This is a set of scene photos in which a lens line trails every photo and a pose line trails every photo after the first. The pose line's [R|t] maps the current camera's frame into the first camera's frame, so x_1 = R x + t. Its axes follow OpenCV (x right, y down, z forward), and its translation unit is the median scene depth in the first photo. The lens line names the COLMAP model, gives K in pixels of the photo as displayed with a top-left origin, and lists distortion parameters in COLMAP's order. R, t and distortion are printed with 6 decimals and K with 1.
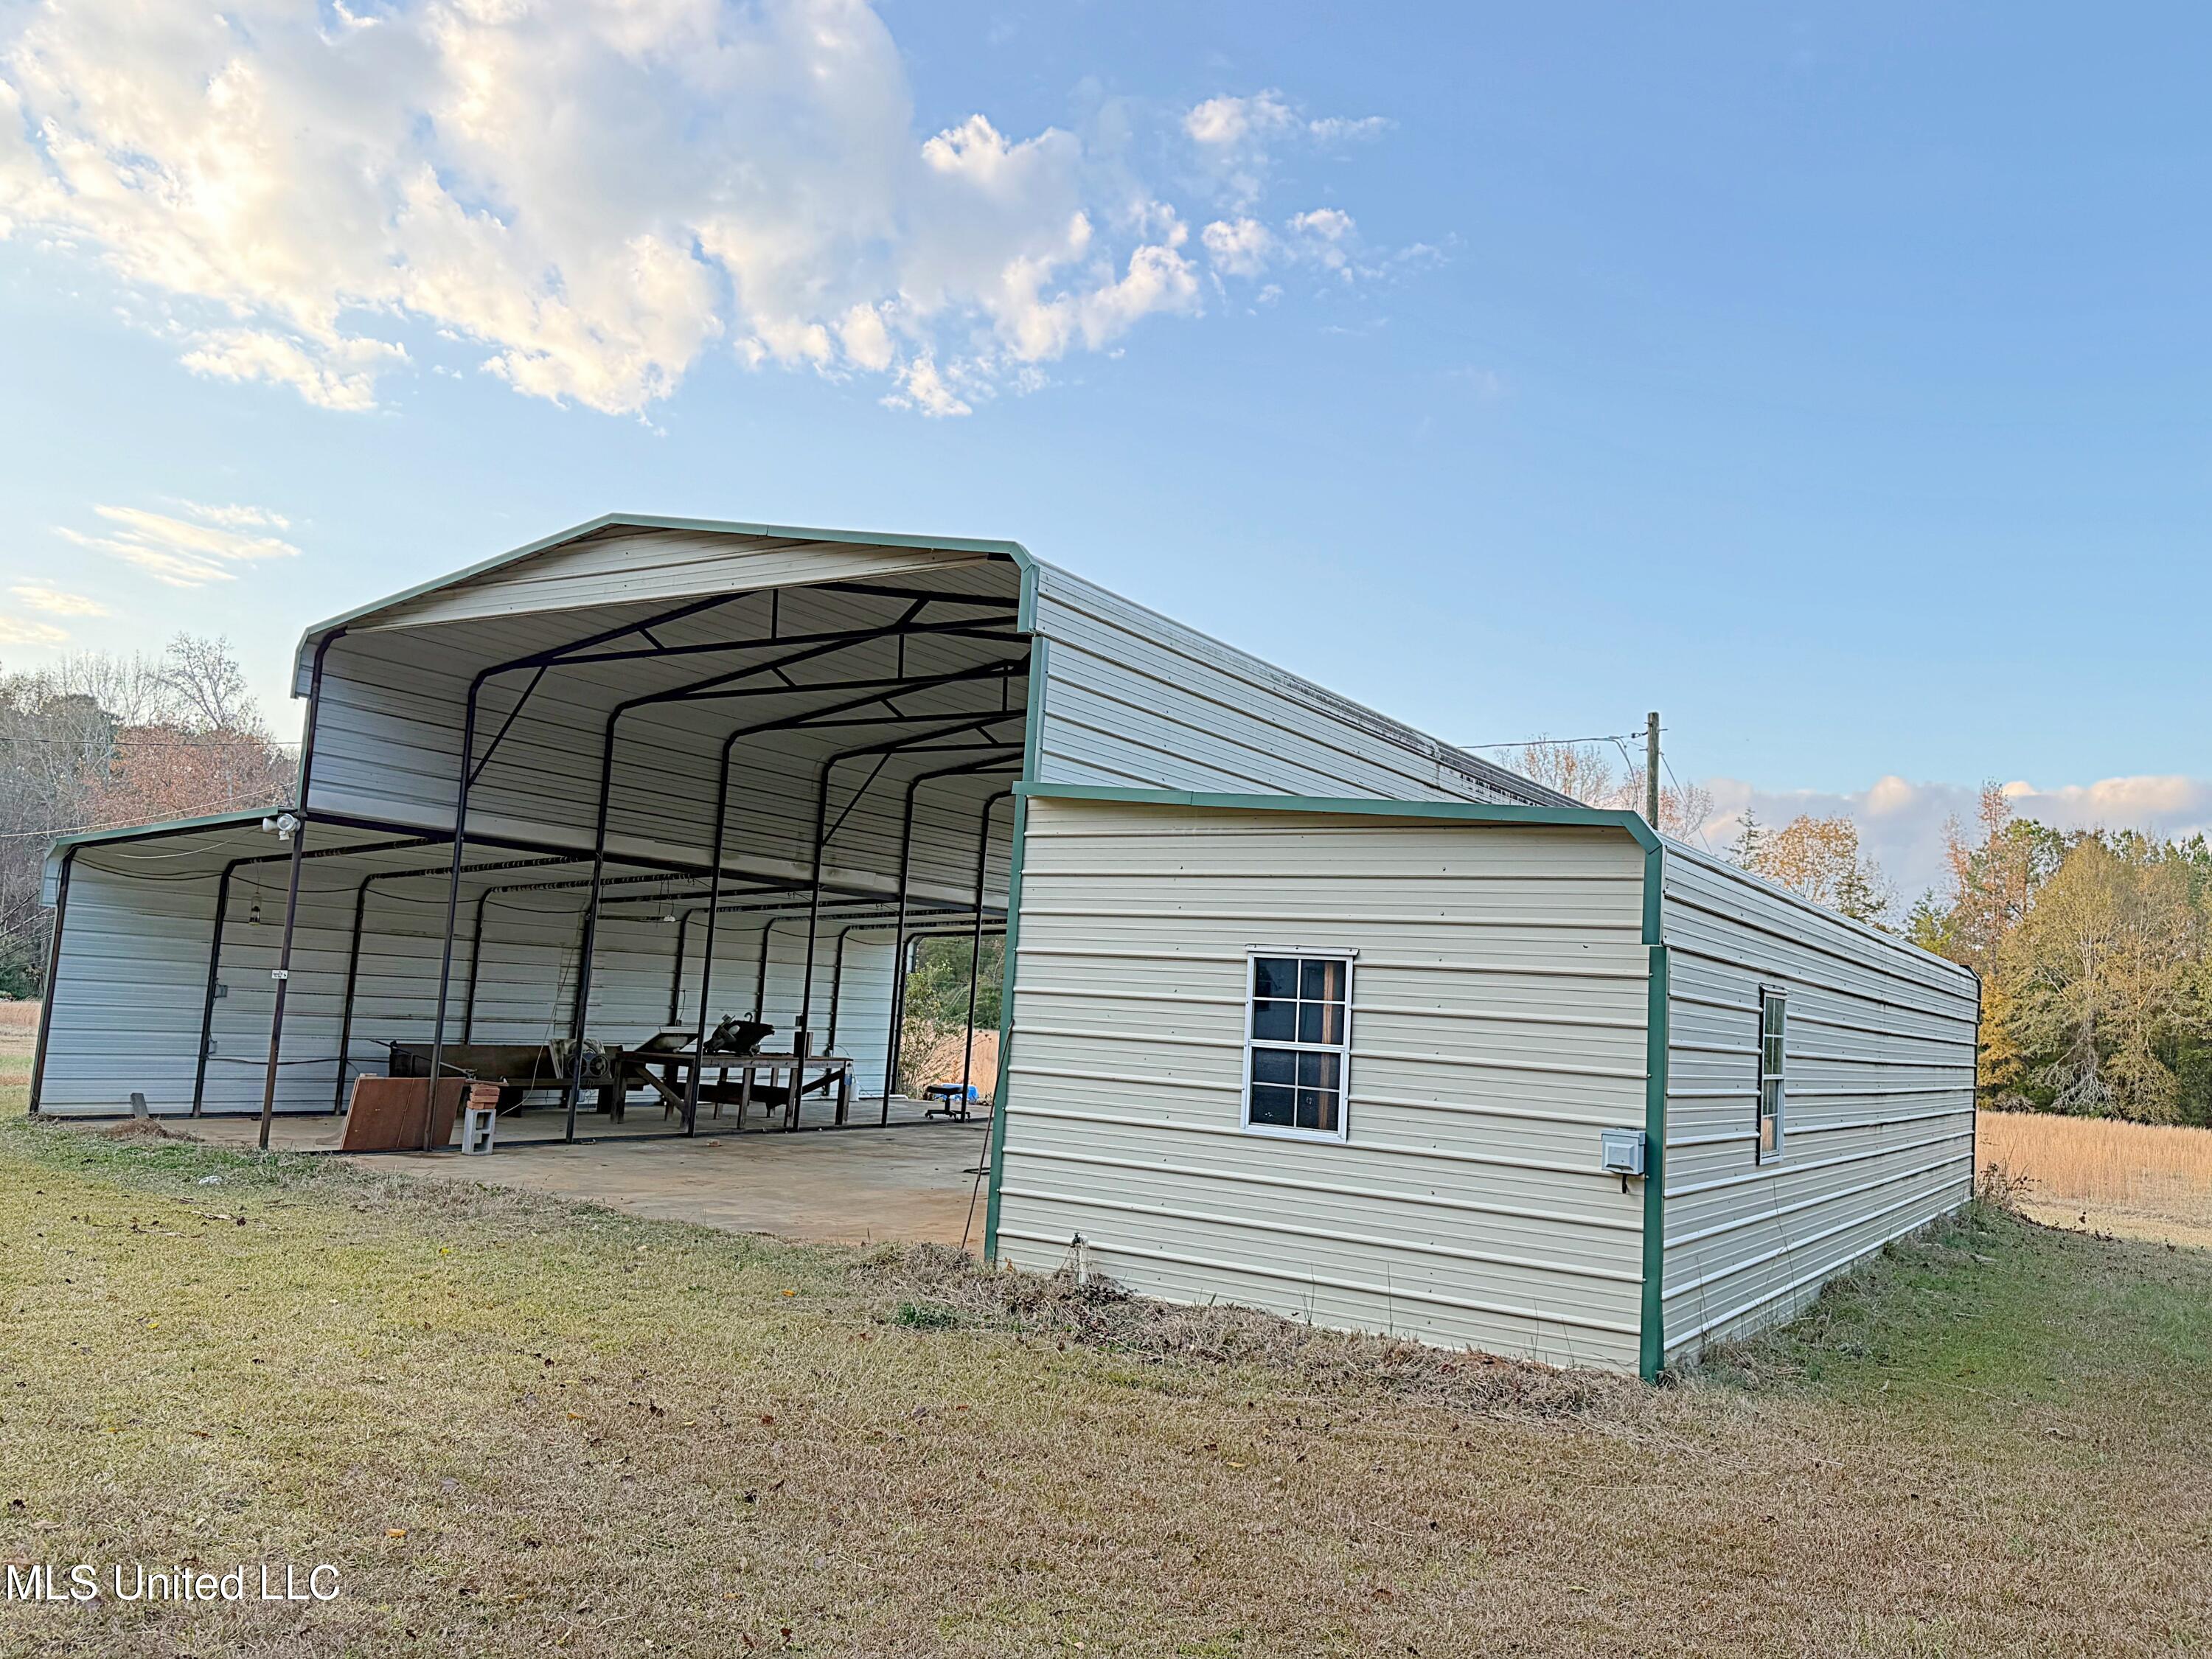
lens RADIAL K [[1653.2, 0, 1108.6], [0, 1653.2, 829.6], [0, 0, 1]] dist [0.044686, -0.001065]
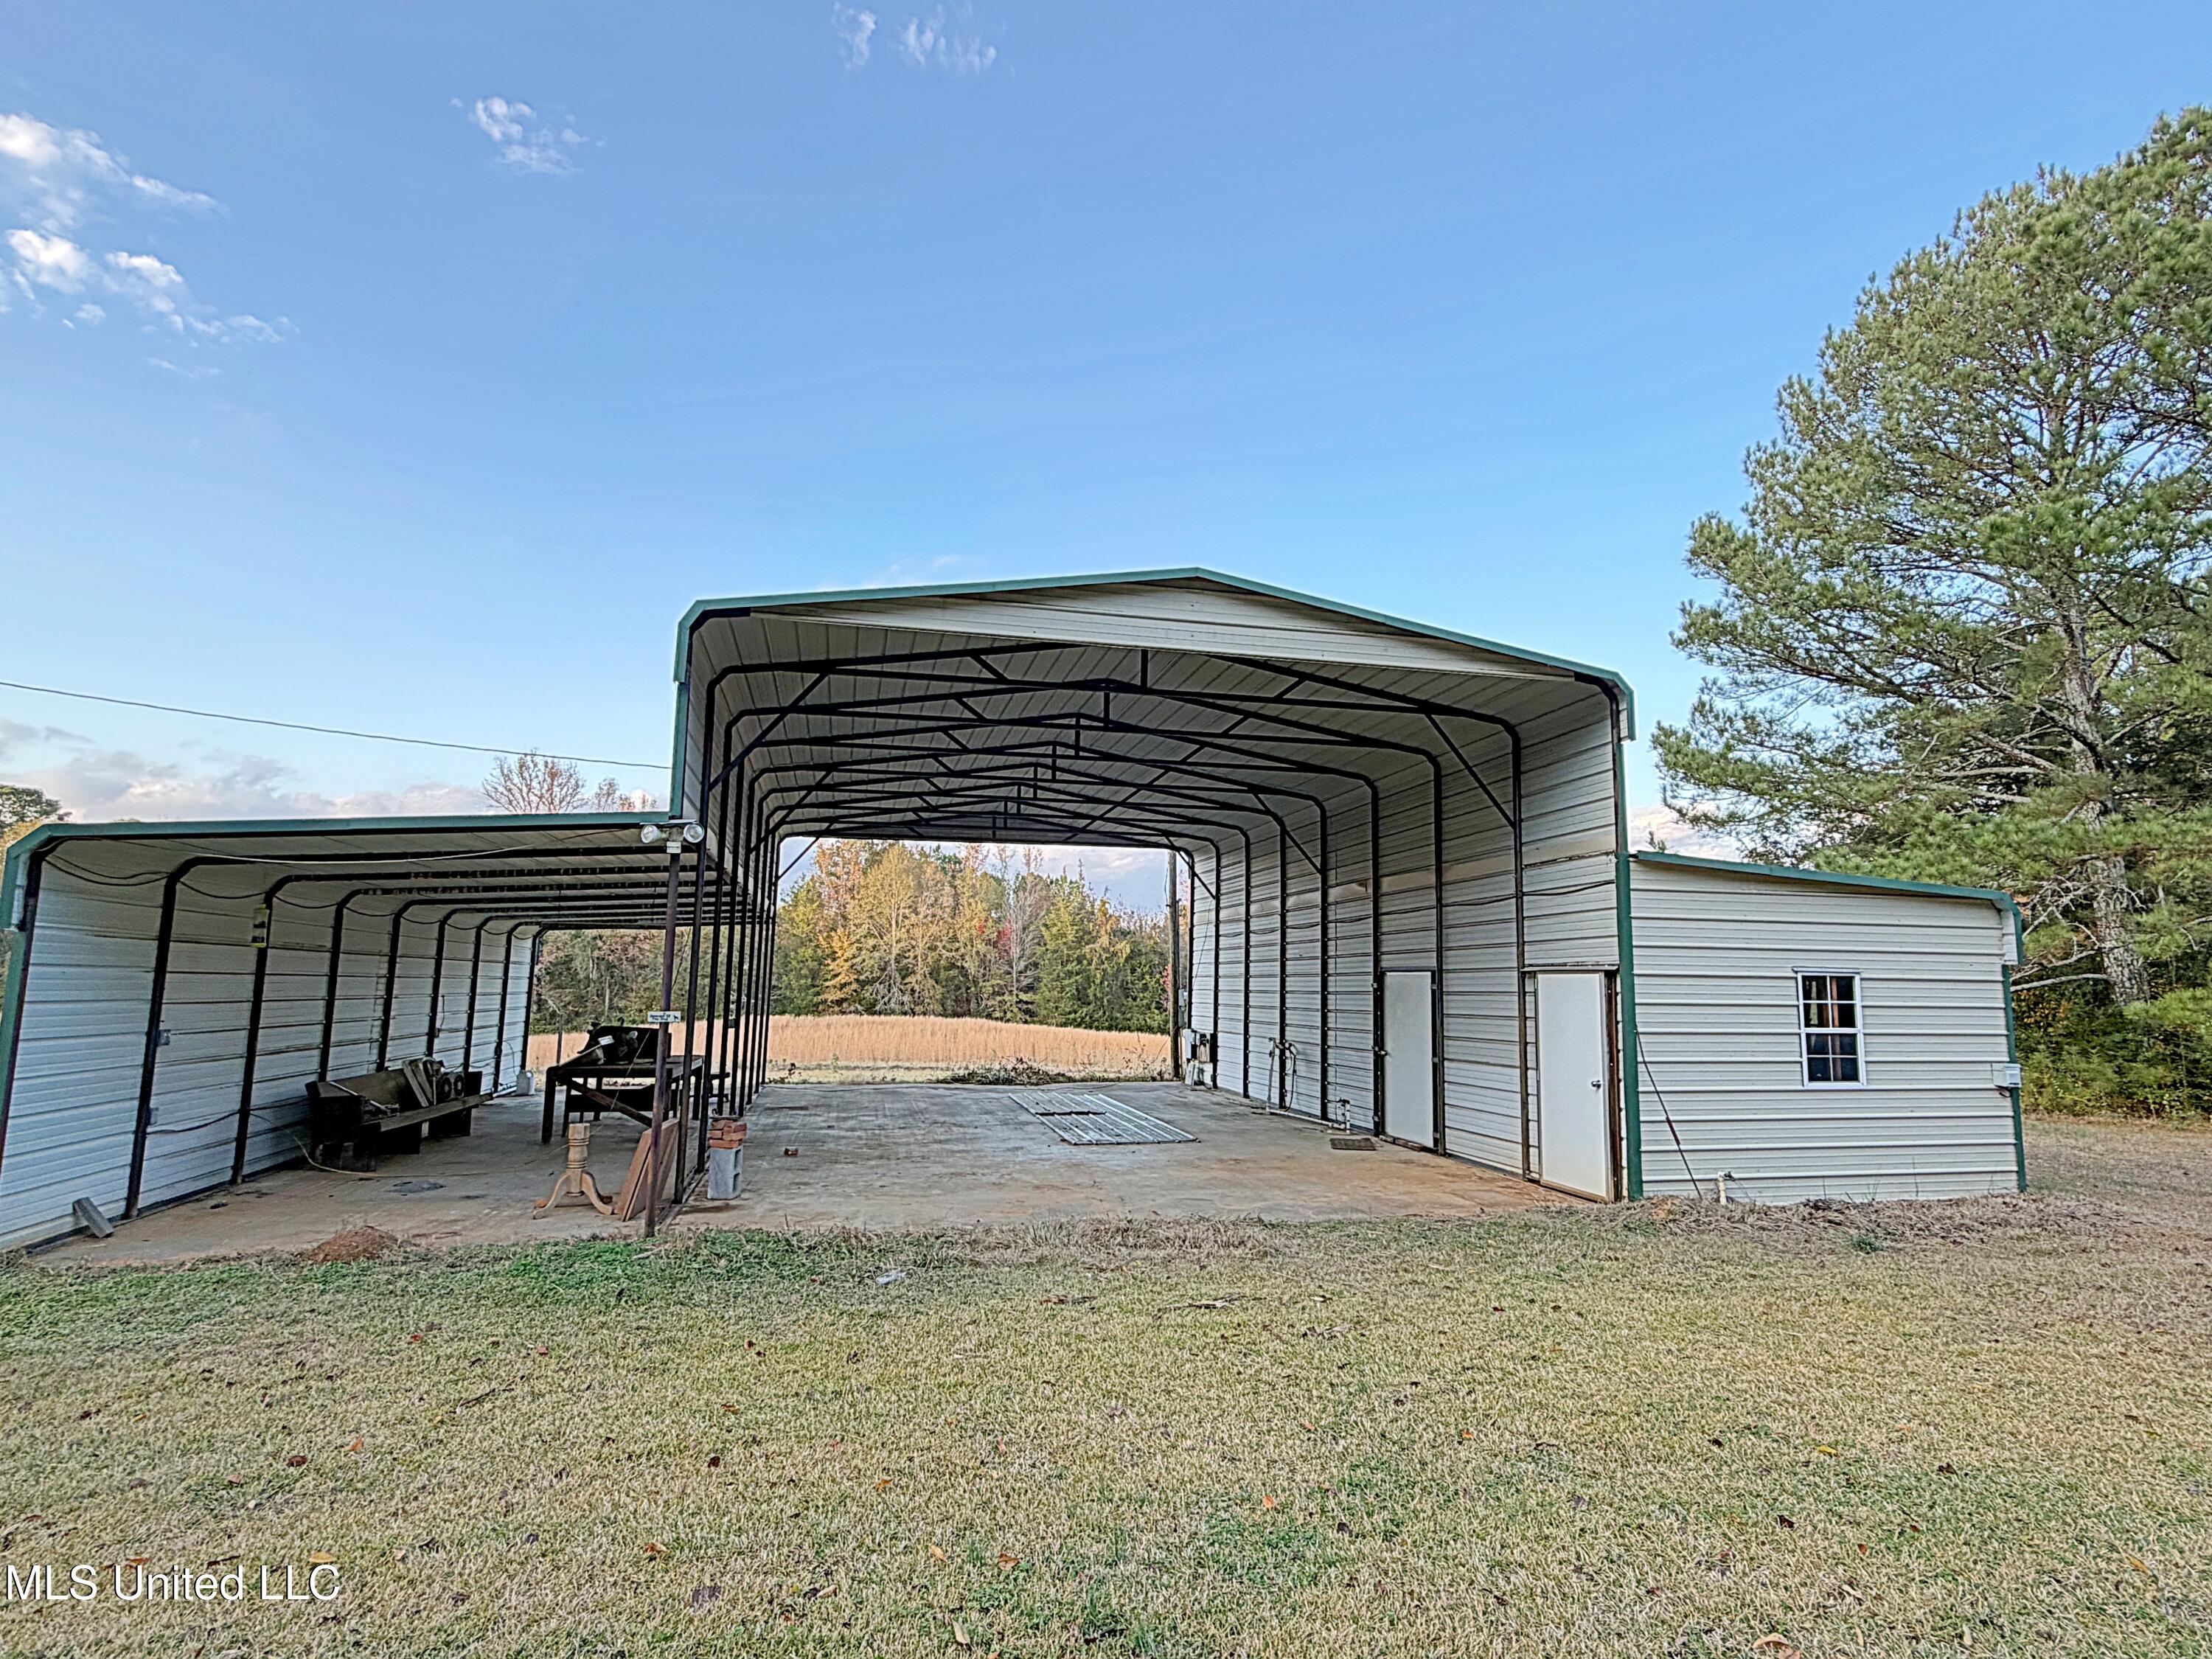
lens RADIAL K [[1172.3, 0, 1105.7], [0, 1172.3, 829.2], [0, 0, 1]] dist [-0.003281, -0.000474]
pose [[0.709367, 0.045852, 0.703347, -0.734159], [-0.048193, 0.998702, -0.016502, -0.006351], [-0.703190, -0.022190, 0.710656, 0.432364]]
